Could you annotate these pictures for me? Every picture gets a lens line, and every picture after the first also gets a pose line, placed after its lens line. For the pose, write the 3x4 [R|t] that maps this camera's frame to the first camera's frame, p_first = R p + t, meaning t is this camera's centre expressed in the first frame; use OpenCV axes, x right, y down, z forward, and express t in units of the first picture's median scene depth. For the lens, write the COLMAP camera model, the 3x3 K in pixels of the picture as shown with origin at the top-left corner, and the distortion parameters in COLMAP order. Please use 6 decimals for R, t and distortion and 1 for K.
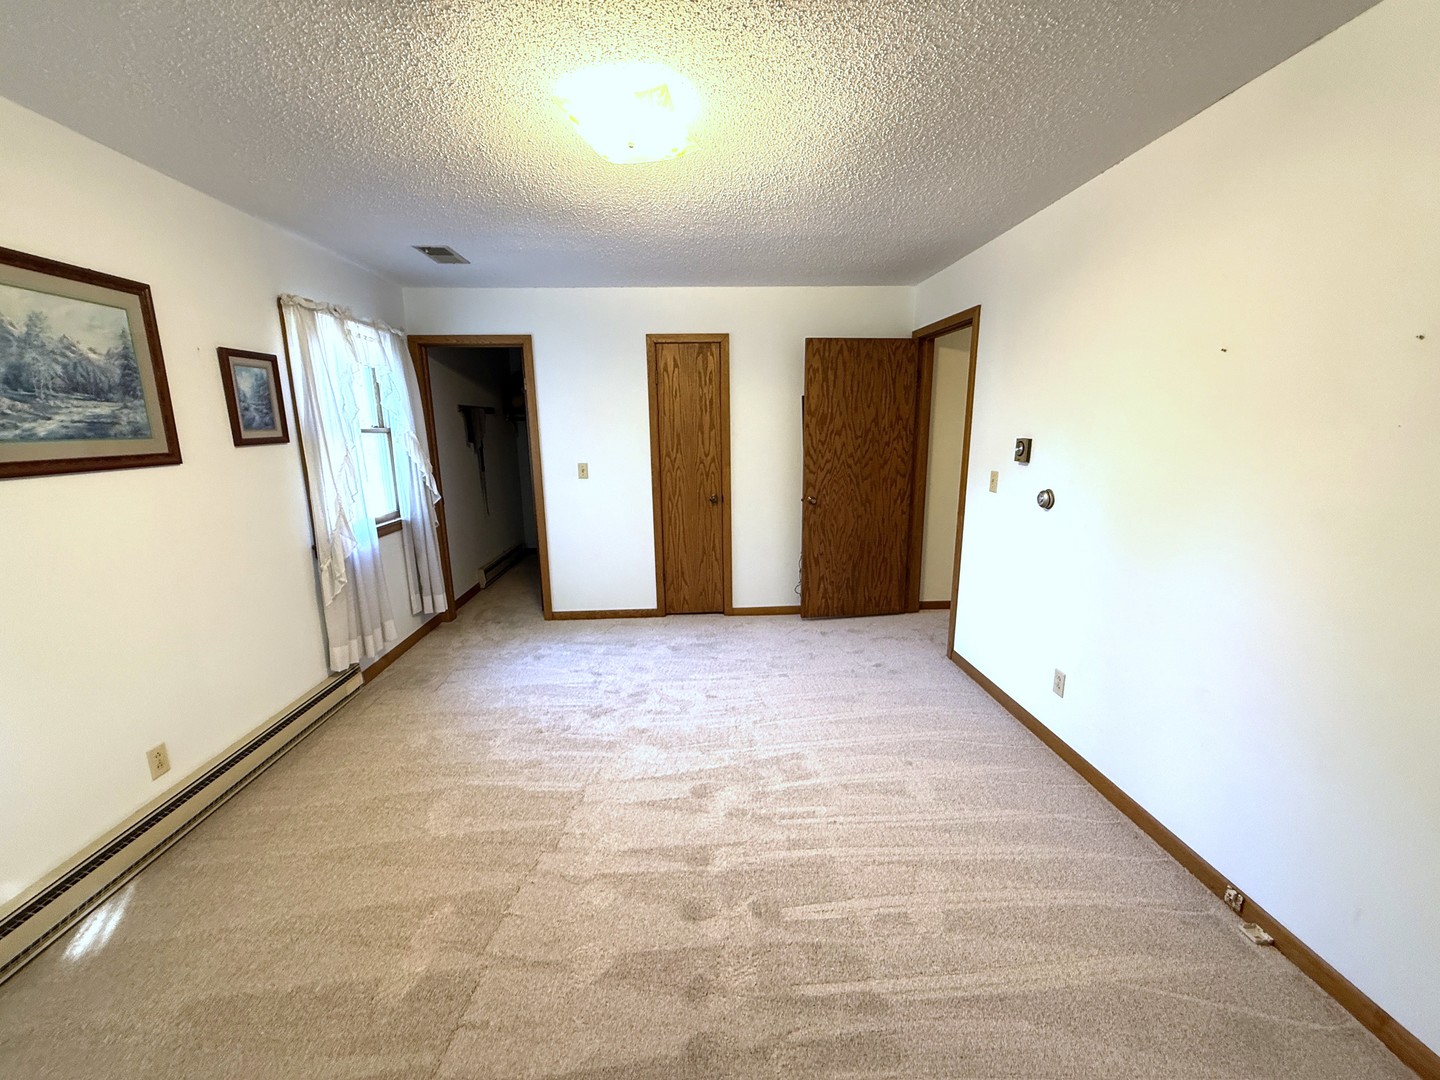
lens RADIAL K [[581.2, 0, 721.1], [0, 581.2, 538.7], [0, 0, 1]] dist [0.000574, -0.000131]
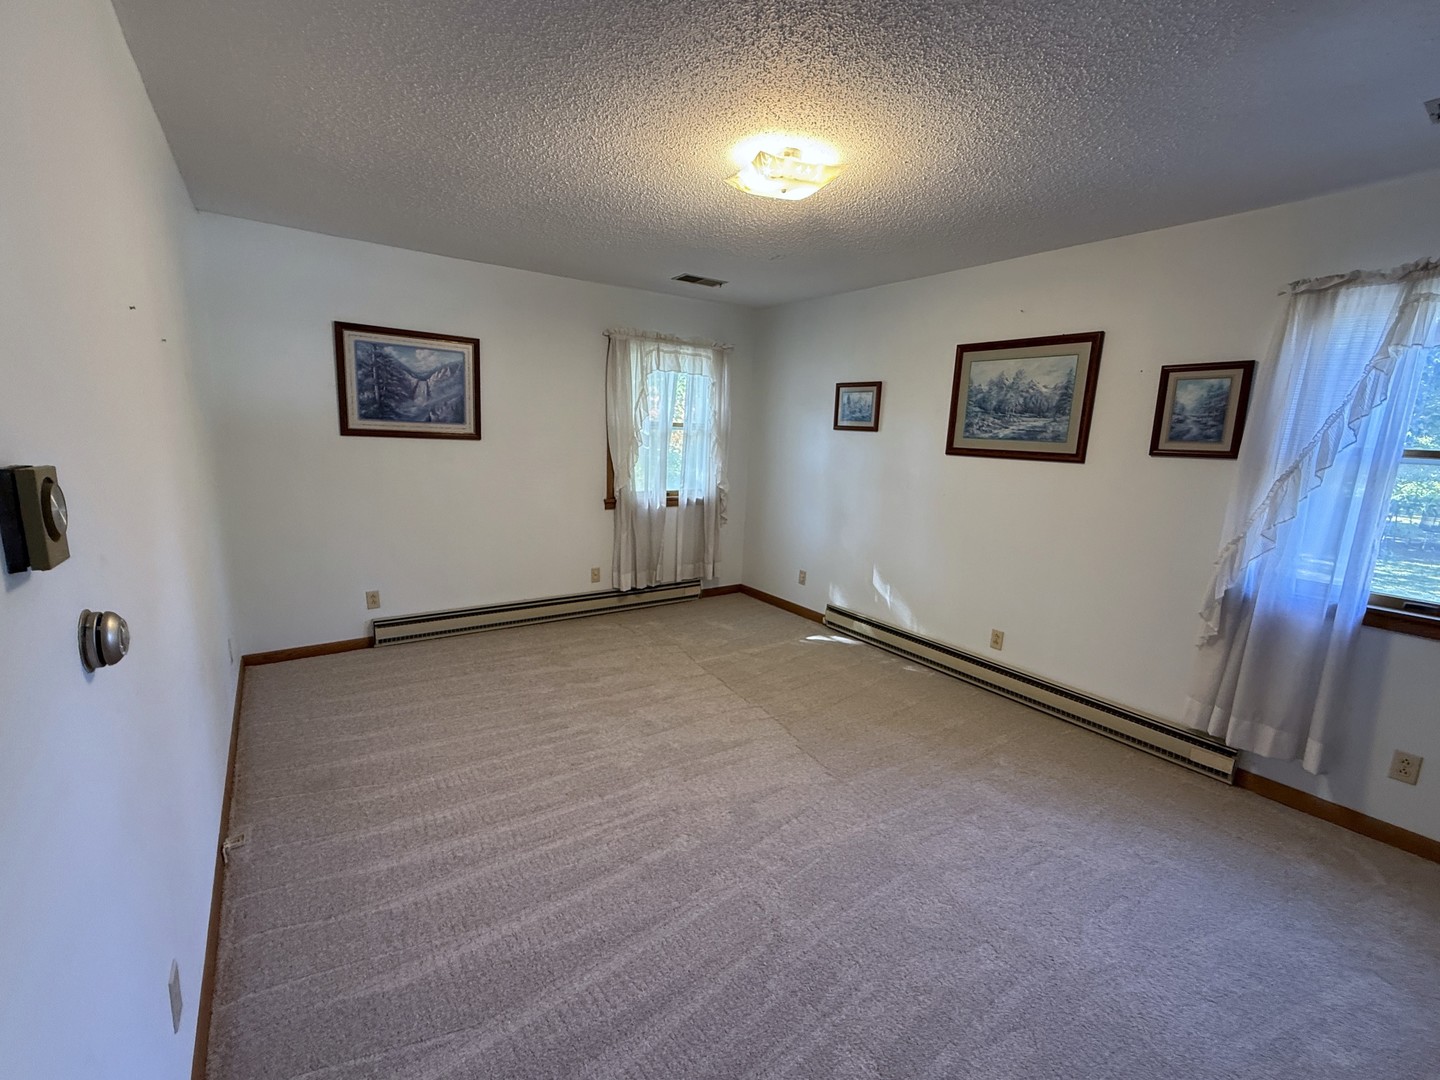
lens RADIAL K [[581.2, 0, 720.3], [0, 581.2, 538.4], [0, 0, 1]] dist [0.000574, -0.000131]
pose [[-0.836991, 0.072858, -0.542344, 0.556731], [-0.141989, 0.928236, 0.343828, -0.340201], [0.528474, 0.364788, -0.766580, 1.815020]]
